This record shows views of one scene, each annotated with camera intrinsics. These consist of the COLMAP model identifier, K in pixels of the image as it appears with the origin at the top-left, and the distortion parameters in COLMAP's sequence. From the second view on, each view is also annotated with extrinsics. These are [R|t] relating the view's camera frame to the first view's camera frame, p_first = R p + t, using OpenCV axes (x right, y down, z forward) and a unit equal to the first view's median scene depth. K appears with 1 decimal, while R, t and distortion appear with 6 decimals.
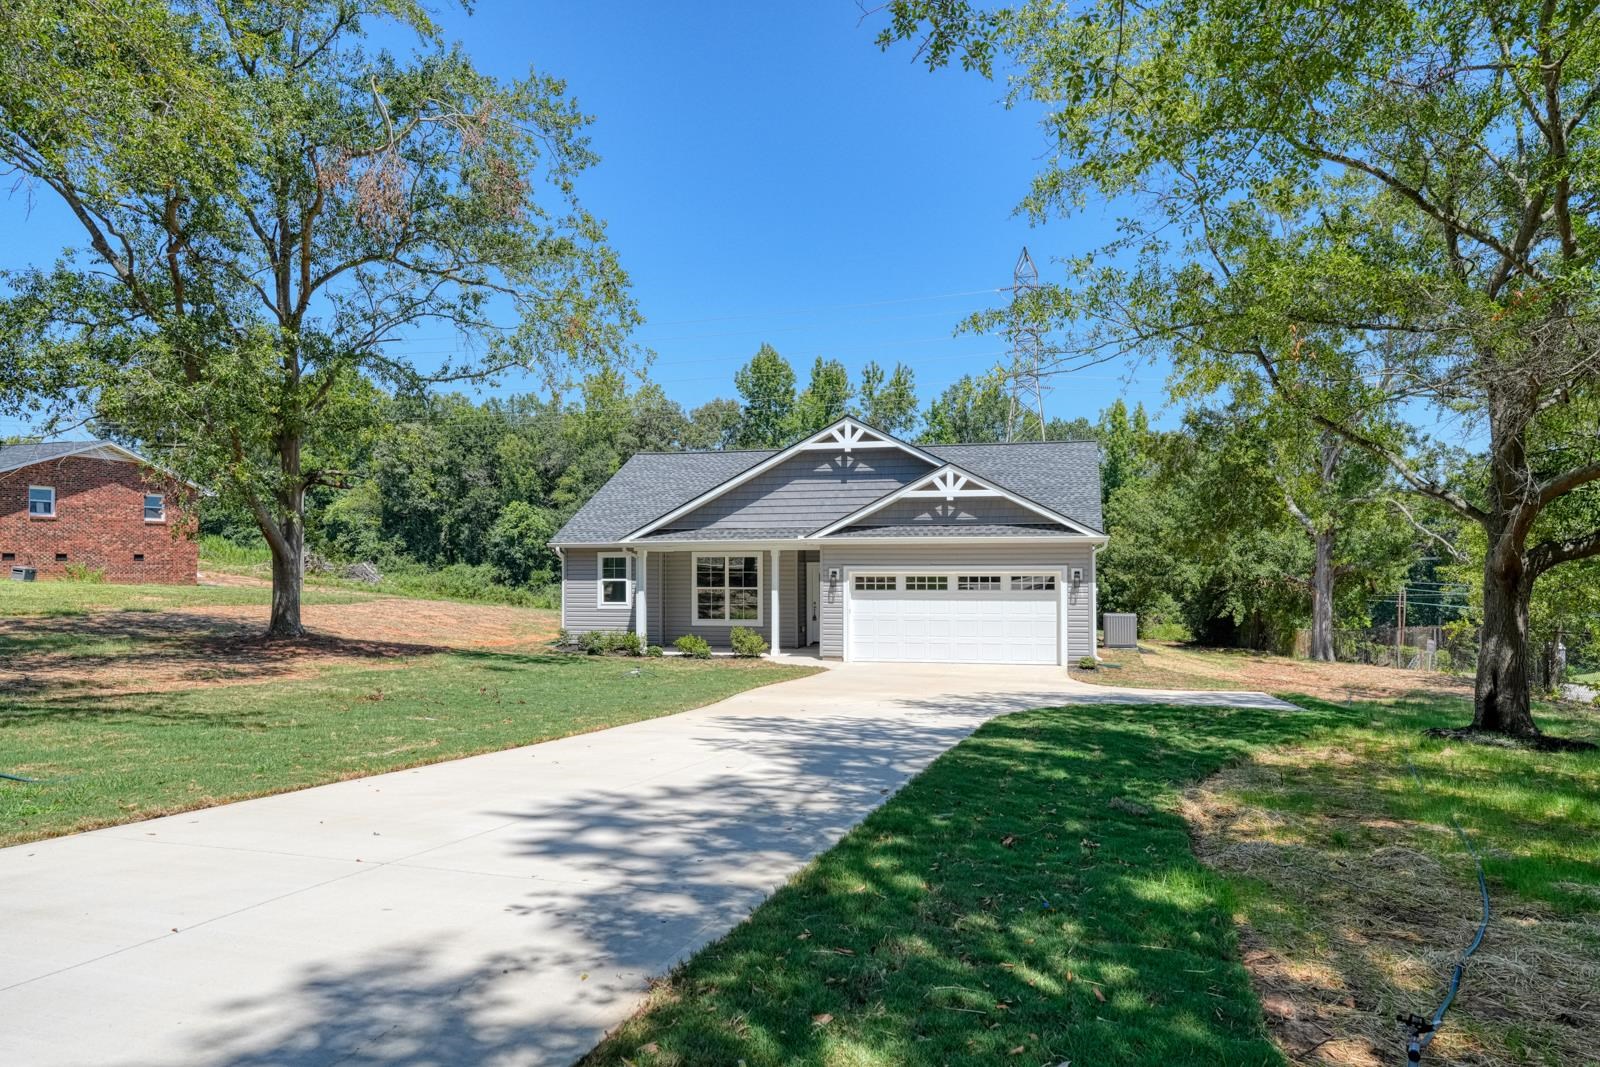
lens RADIAL K [[1078.6, 0, 800.0], [0, 1078.6, 533.5], [0, 0, 1]] dist [-0.006232, -0.002787]
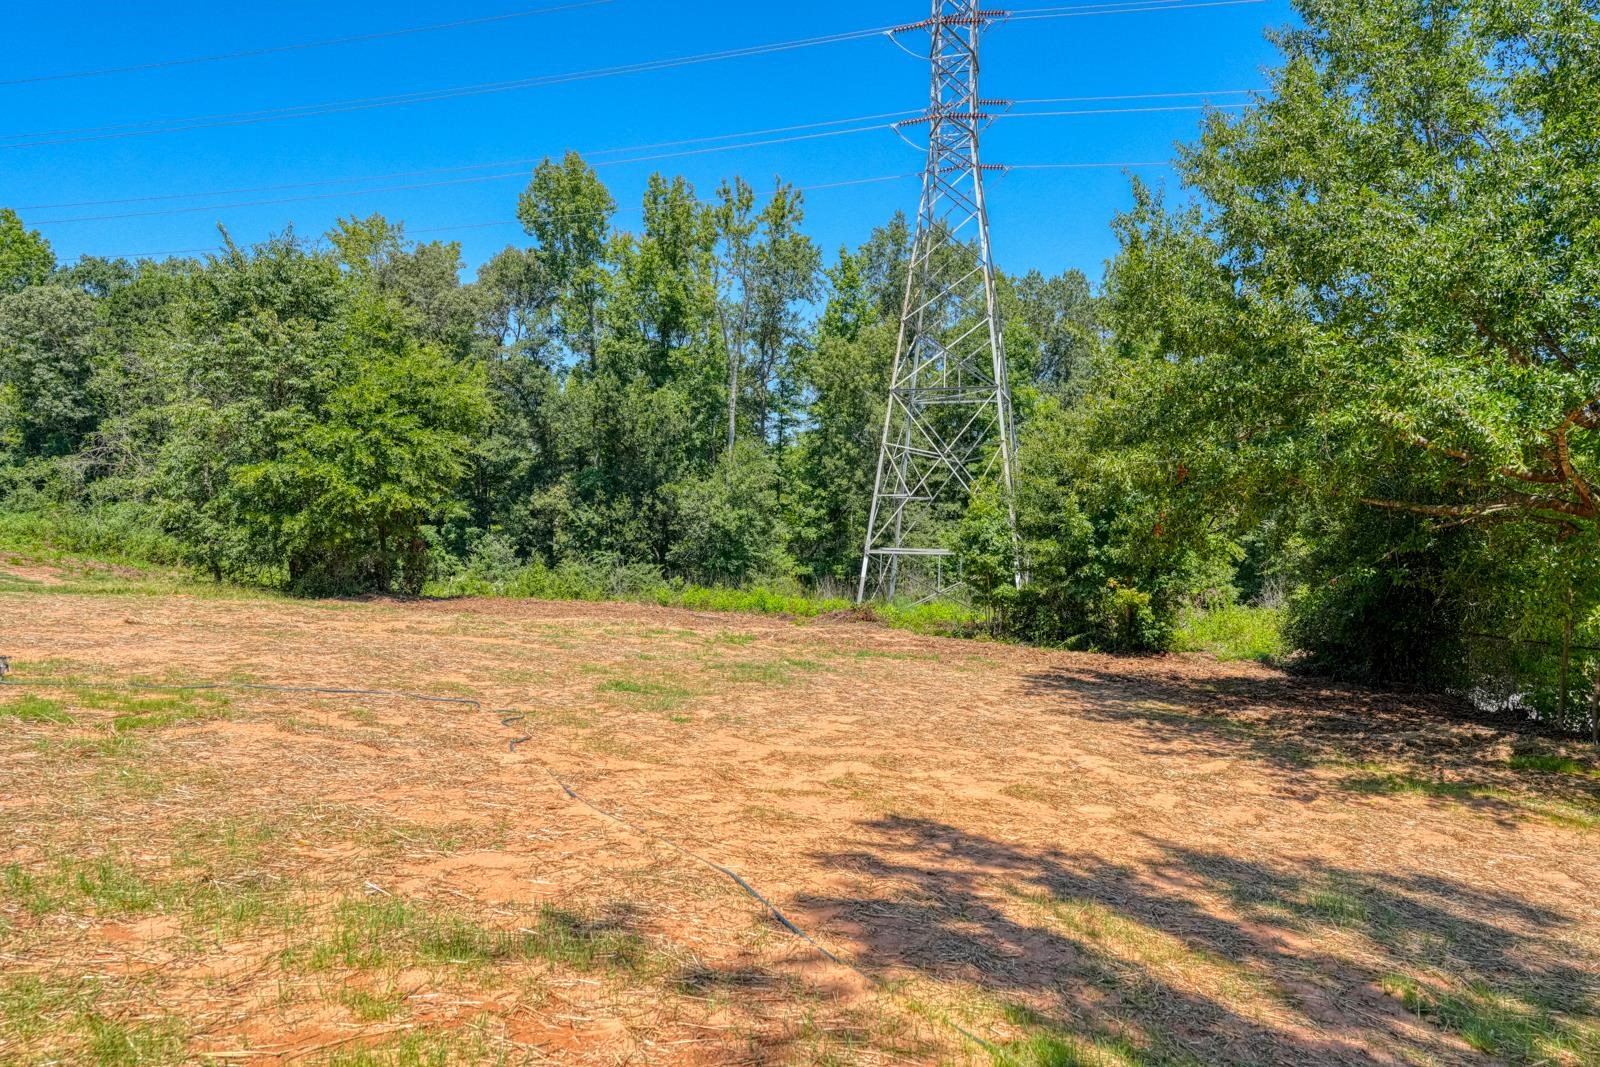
lens RADIAL K [[1078.6, 0, 800.0], [0, 1078.6, 533.5], [0, 0, 1]] dist [-0.006232, -0.002787]
pose [[0.998700, 0.008715, -0.050224, 0.127838], [-0.007441, 0.999647, 0.025508, 0.028402], [0.050428, -0.025101, 0.998412, 0.373498]]
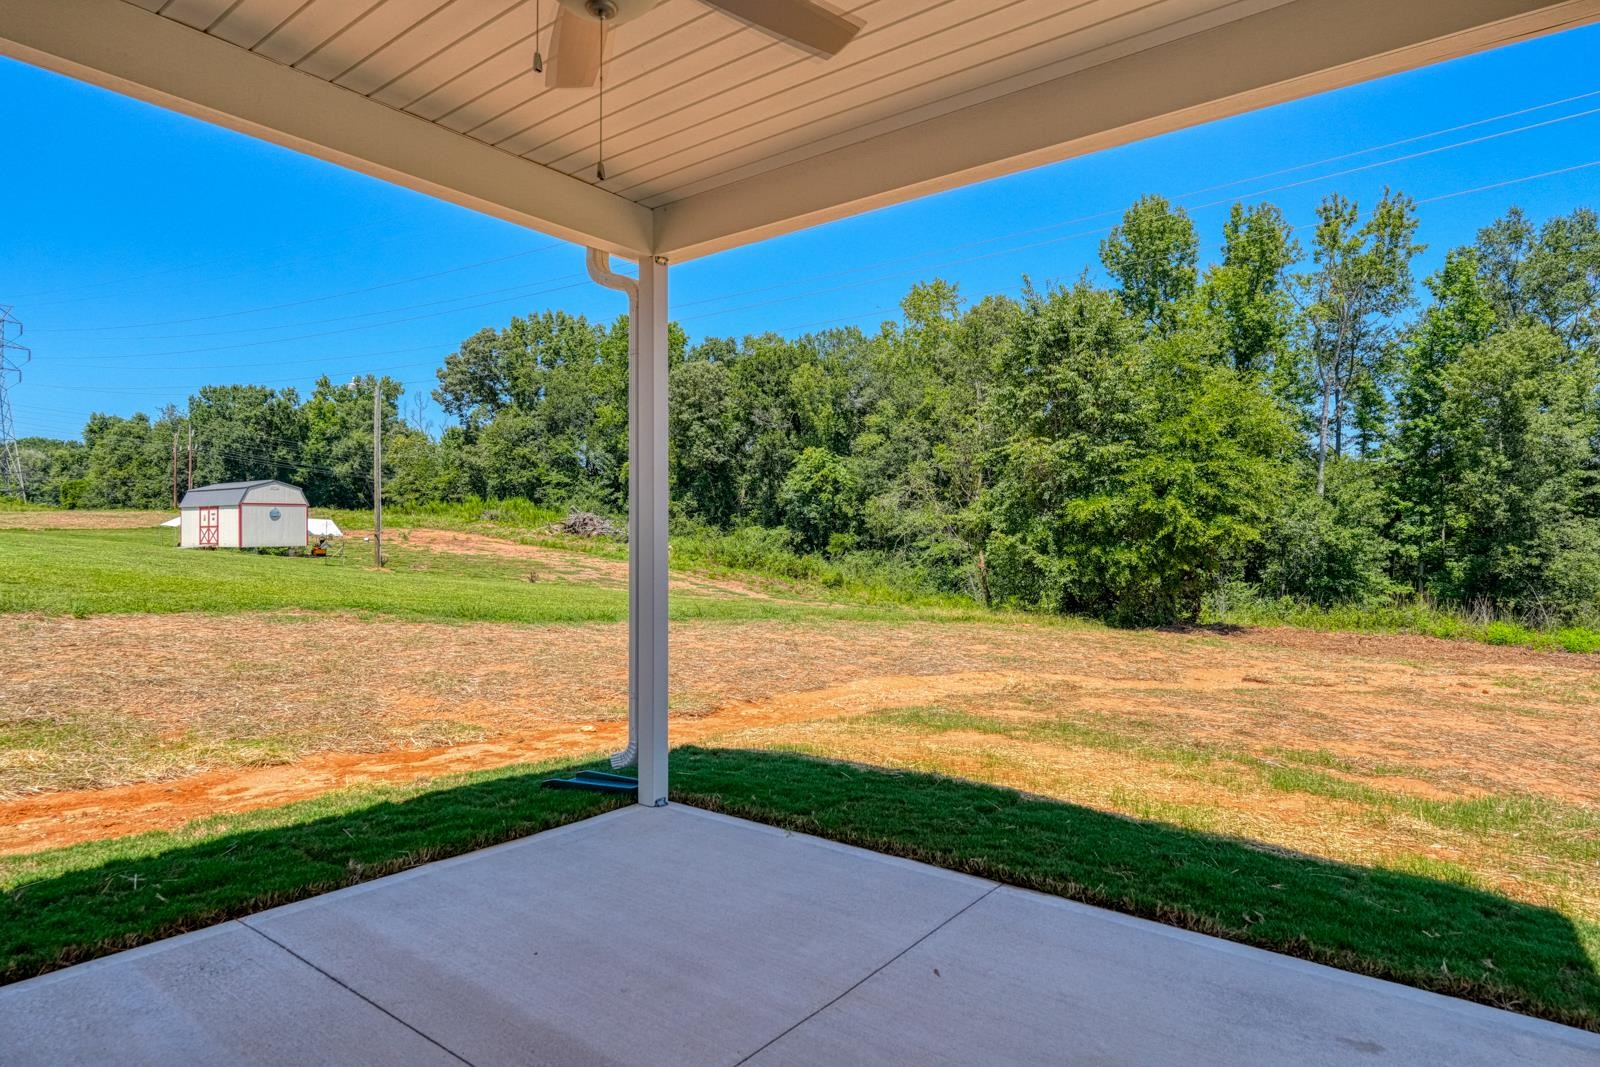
lens RADIAL K [[893.5, 0, 786.7], [0, 893.5, 532.2], [0, 0, 1]] dist [0.002210, 0.000301]
pose [[0.905127, -0.001674, -0.425138, 0.000739], [0.008480, 0.999864, 0.014116, 0.023551], [0.425057, -0.016382, 0.905018, 0.394467]]
